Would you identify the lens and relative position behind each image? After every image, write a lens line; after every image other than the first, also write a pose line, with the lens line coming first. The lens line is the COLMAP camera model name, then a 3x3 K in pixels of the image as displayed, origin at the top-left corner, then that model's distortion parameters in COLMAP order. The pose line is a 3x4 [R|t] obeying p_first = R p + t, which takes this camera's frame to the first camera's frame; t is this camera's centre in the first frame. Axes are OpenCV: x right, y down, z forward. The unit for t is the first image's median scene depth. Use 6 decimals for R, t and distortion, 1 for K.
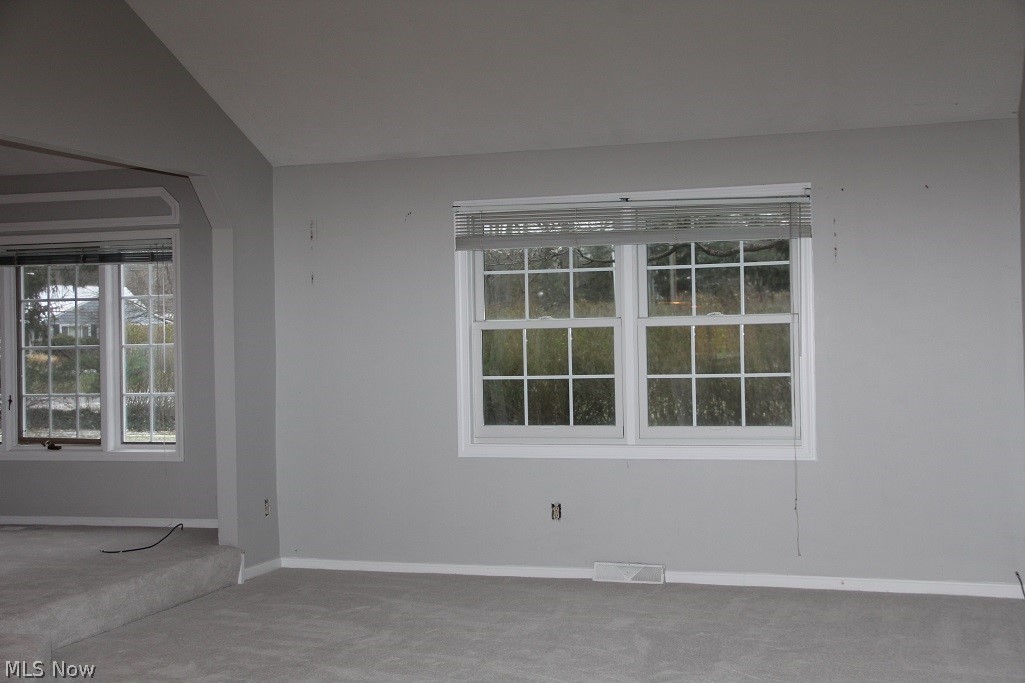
lens RADIAL K [[1343.7, 0, 512.6], [0, 1343.7, 343.2], [0, 0, 1]] dist [0.017480, 0.000000]
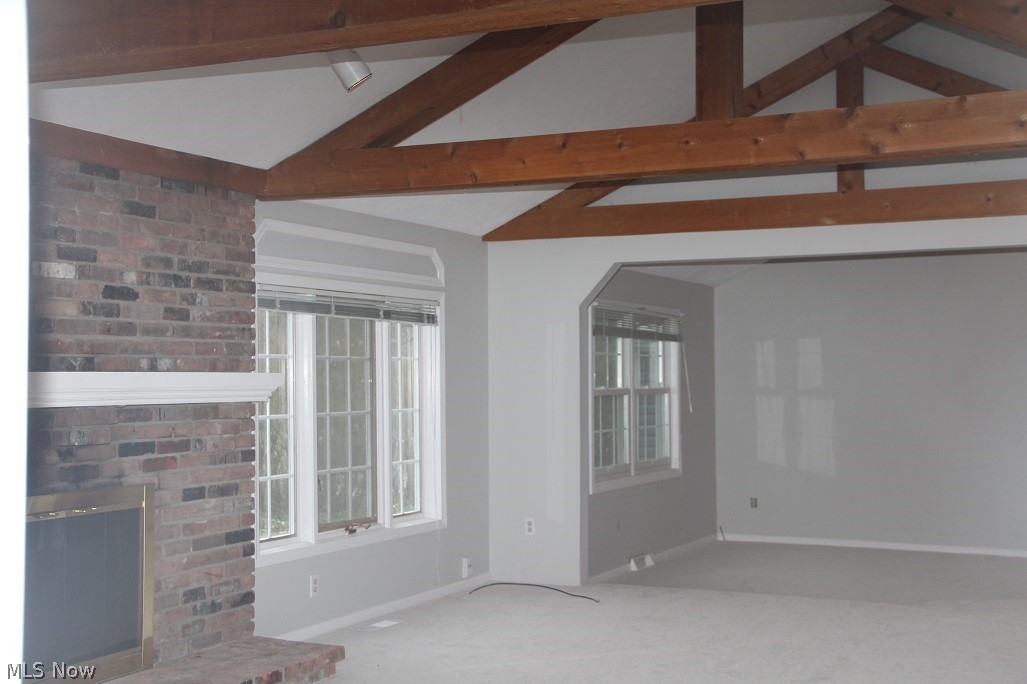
lens RADIAL K [[1346.3, 0, 513.6], [0, 1346.3, 343.4], [0, 0, 1]] dist [0.017480, 0.000000]
pose [[0.073663, 0.028315, 0.996881, -1.232201], [-0.009249, 0.999573, -0.027708, -0.019547], [-0.997240, -0.007179, 0.073893, 0.868191]]
